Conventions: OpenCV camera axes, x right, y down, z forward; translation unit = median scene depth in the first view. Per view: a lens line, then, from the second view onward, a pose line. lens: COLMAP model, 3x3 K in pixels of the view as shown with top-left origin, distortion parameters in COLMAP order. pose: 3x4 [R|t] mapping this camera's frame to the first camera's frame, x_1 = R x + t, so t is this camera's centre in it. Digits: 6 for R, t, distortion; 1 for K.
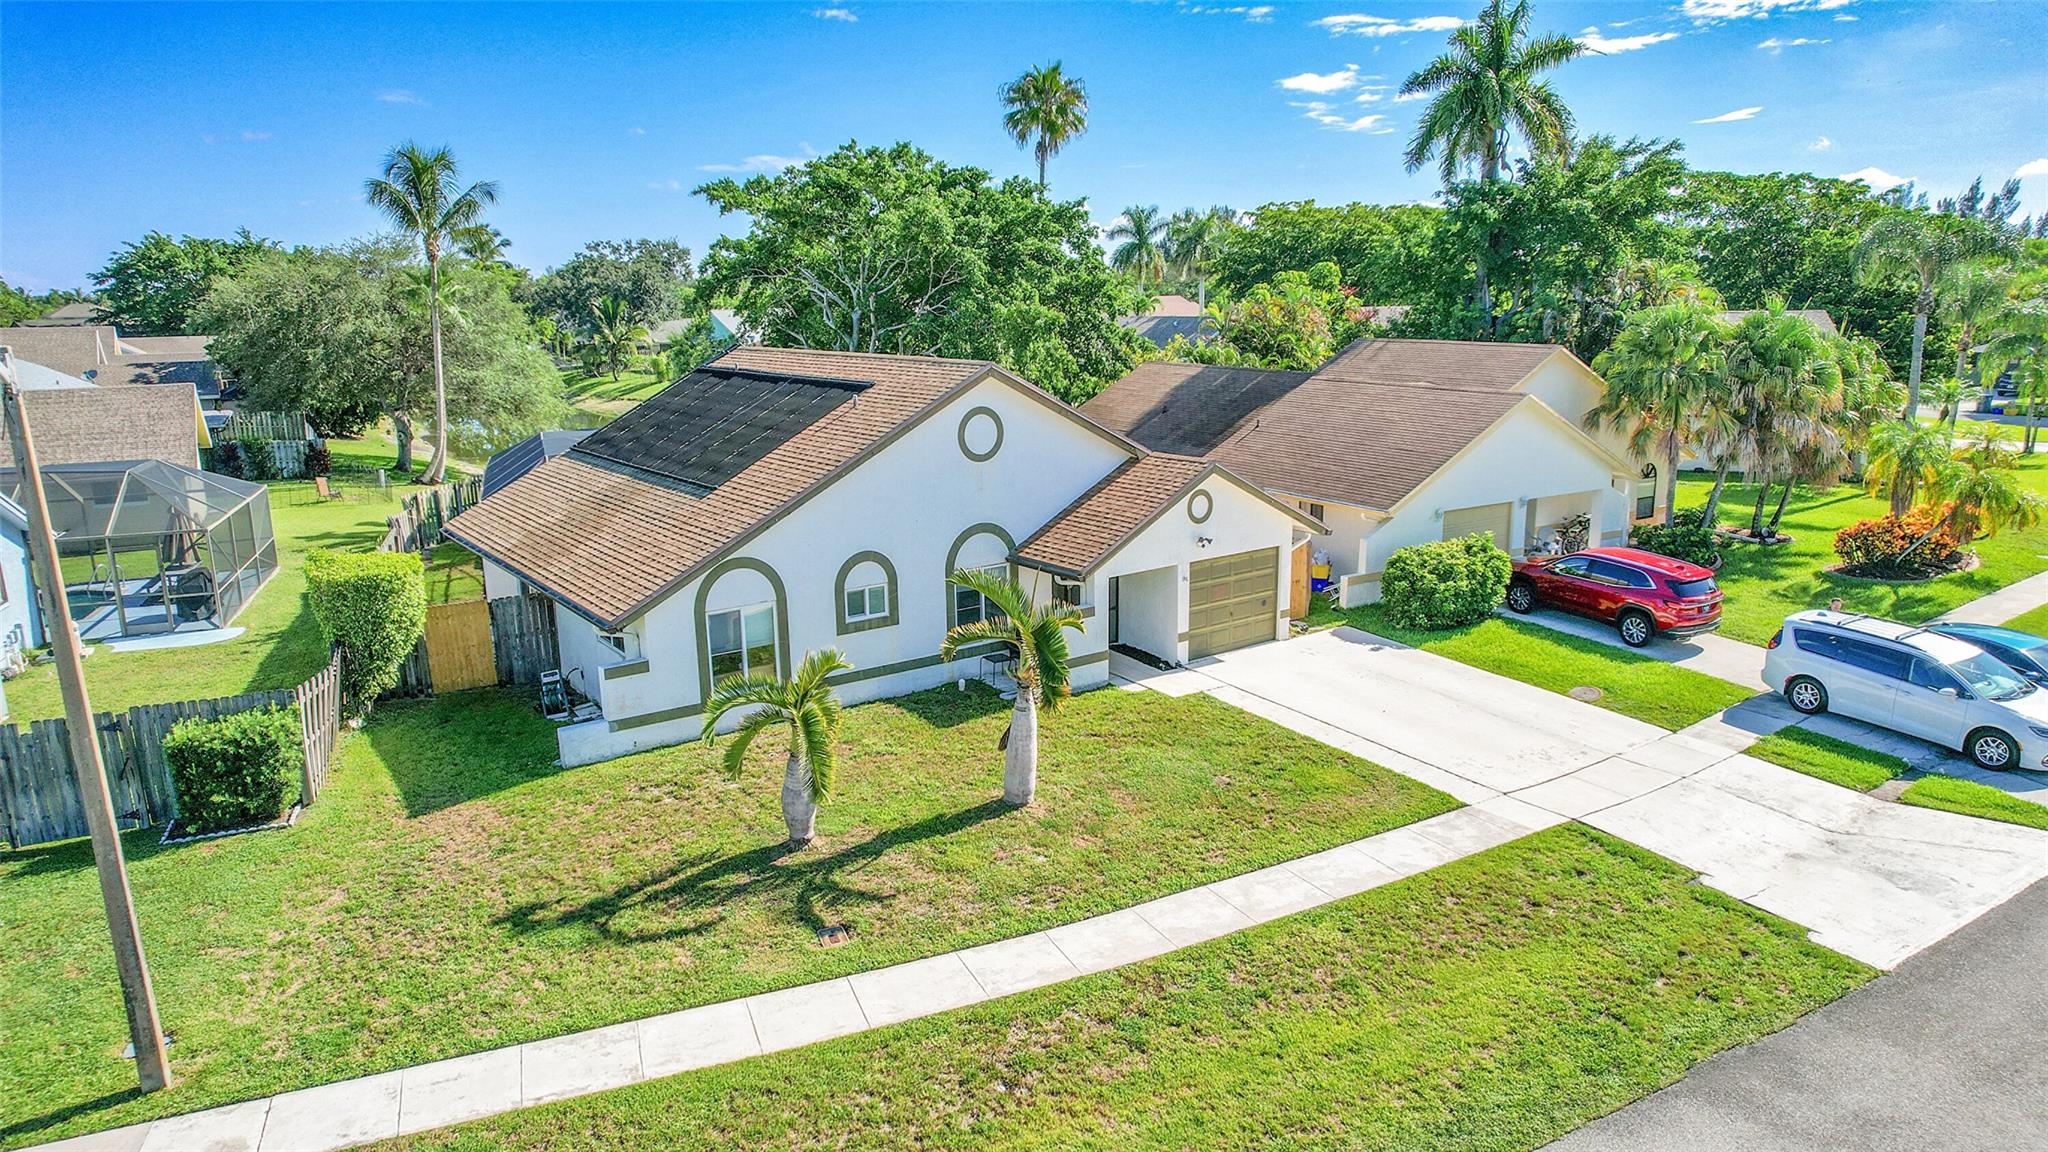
lens RADIAL K [[1303.8, 0, 1034.0], [0, 1303.8, 577.5], [0, 0, 1]] dist [-0.047807, 0.023754]
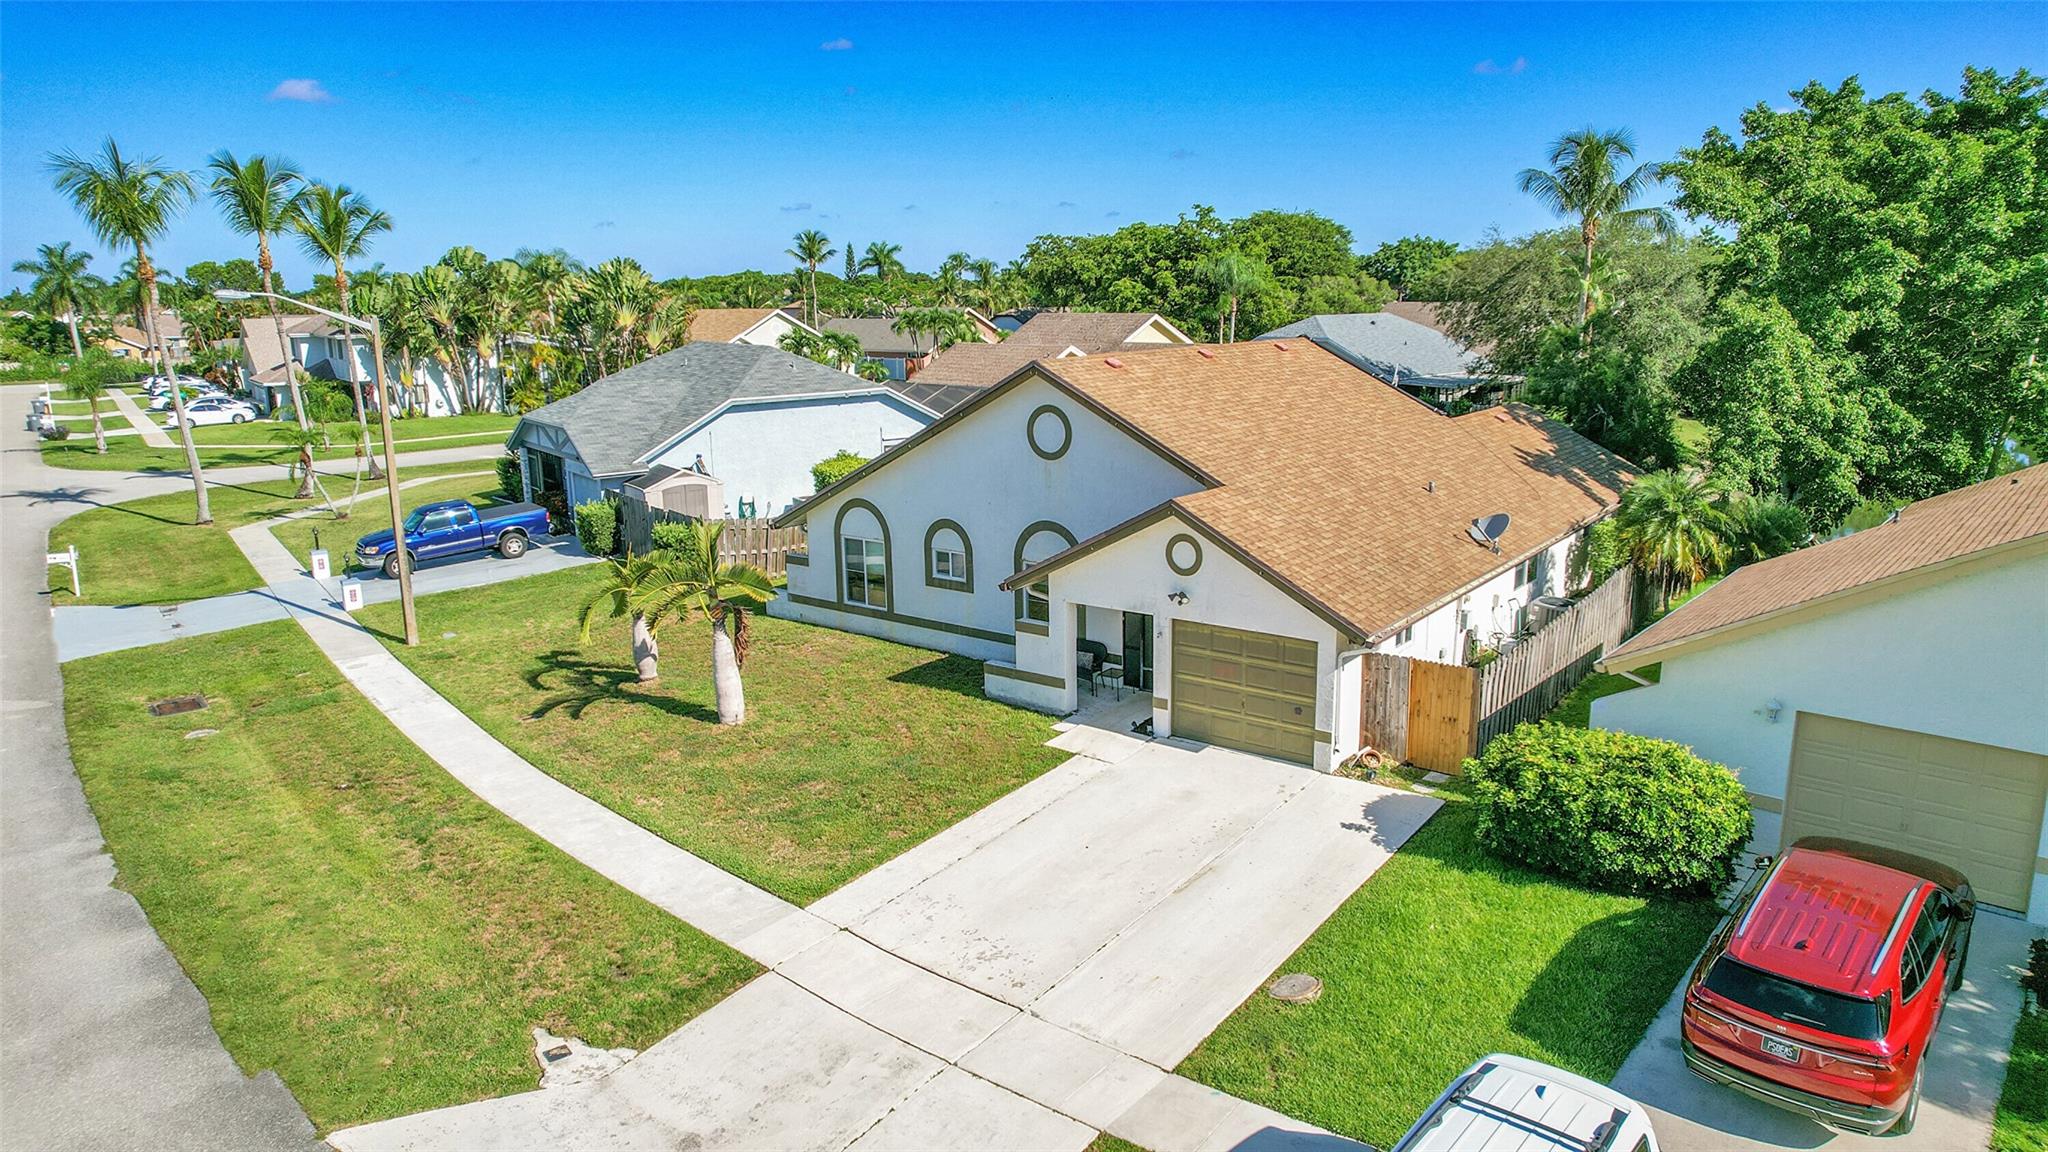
lens RADIAL K [[1303.8, 0, 1030.2], [0, 1303.8, 578.4], [0, 0, 1]] dist [-0.047807, 0.023754]
pose [[0.284515, 0.221209, -0.932801, 1.000591], [-0.200558, 0.965218, 0.167723, -0.182632], [0.937458, 0.139361, 0.318984, 0.746139]]
